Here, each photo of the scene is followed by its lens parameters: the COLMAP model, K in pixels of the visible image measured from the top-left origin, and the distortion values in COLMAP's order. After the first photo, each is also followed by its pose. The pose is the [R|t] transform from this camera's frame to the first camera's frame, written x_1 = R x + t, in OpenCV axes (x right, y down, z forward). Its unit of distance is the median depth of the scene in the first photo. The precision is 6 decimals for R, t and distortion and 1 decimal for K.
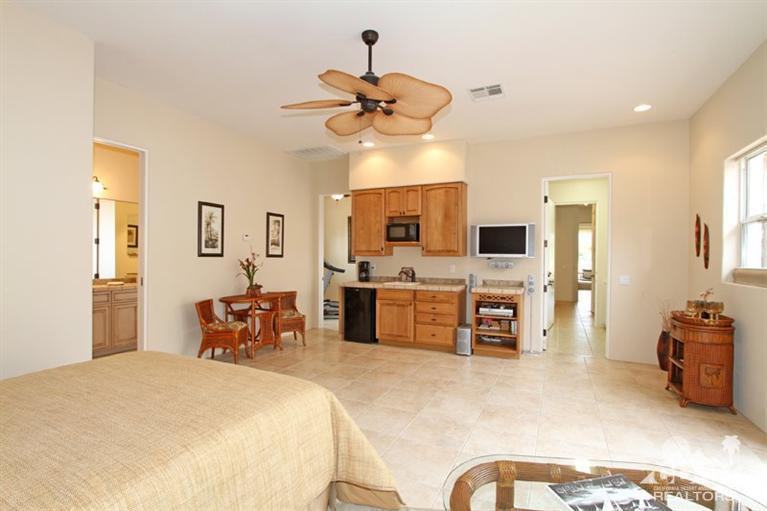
lens RADIAL K [[372.7, 0, 390.7], [0, 372.7, 257.2], [0, 0, 1]] dist [-0.015197, 0.000620]
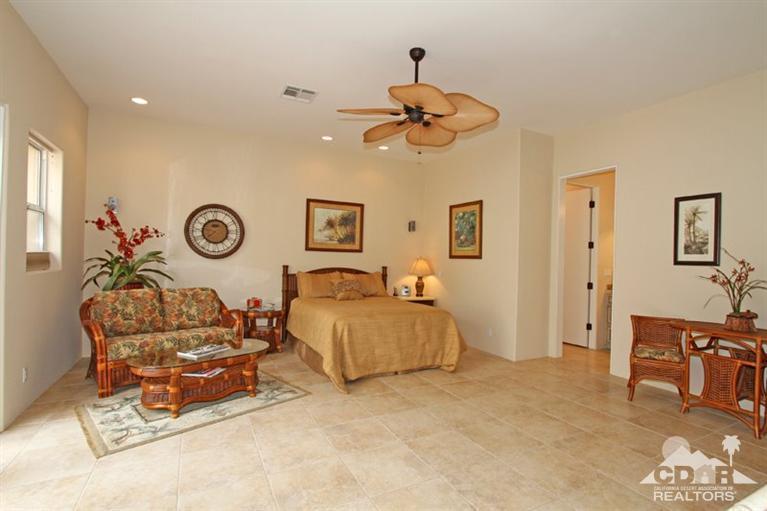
lens RADIAL K [[378.4, 0, 391.3], [0, 378.4, 257.0], [0, 0, 1]] dist [-0.007057, 0.000029]
pose [[-0.612333, -0.028674, -0.790079, 0.479613], [-0.027112, 0.999516, -0.015262, 0.009713], [0.790135, 0.012075, -0.612814, 0.923743]]
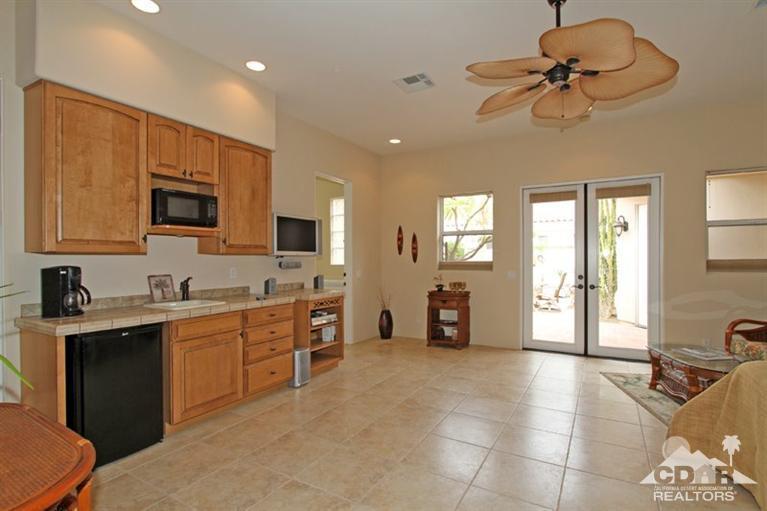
lens RADIAL K [[378.4, 0, 388.0], [0, 378.4, 260.1], [0, 0, 1]] dist [-0.007057, 0.000029]
pose [[0.092055, -0.012510, 0.995675, -0.543921], [0.002415, 0.999921, 0.012340, 0.000103], [-0.995751, 0.001269, 0.092078, 0.743994]]
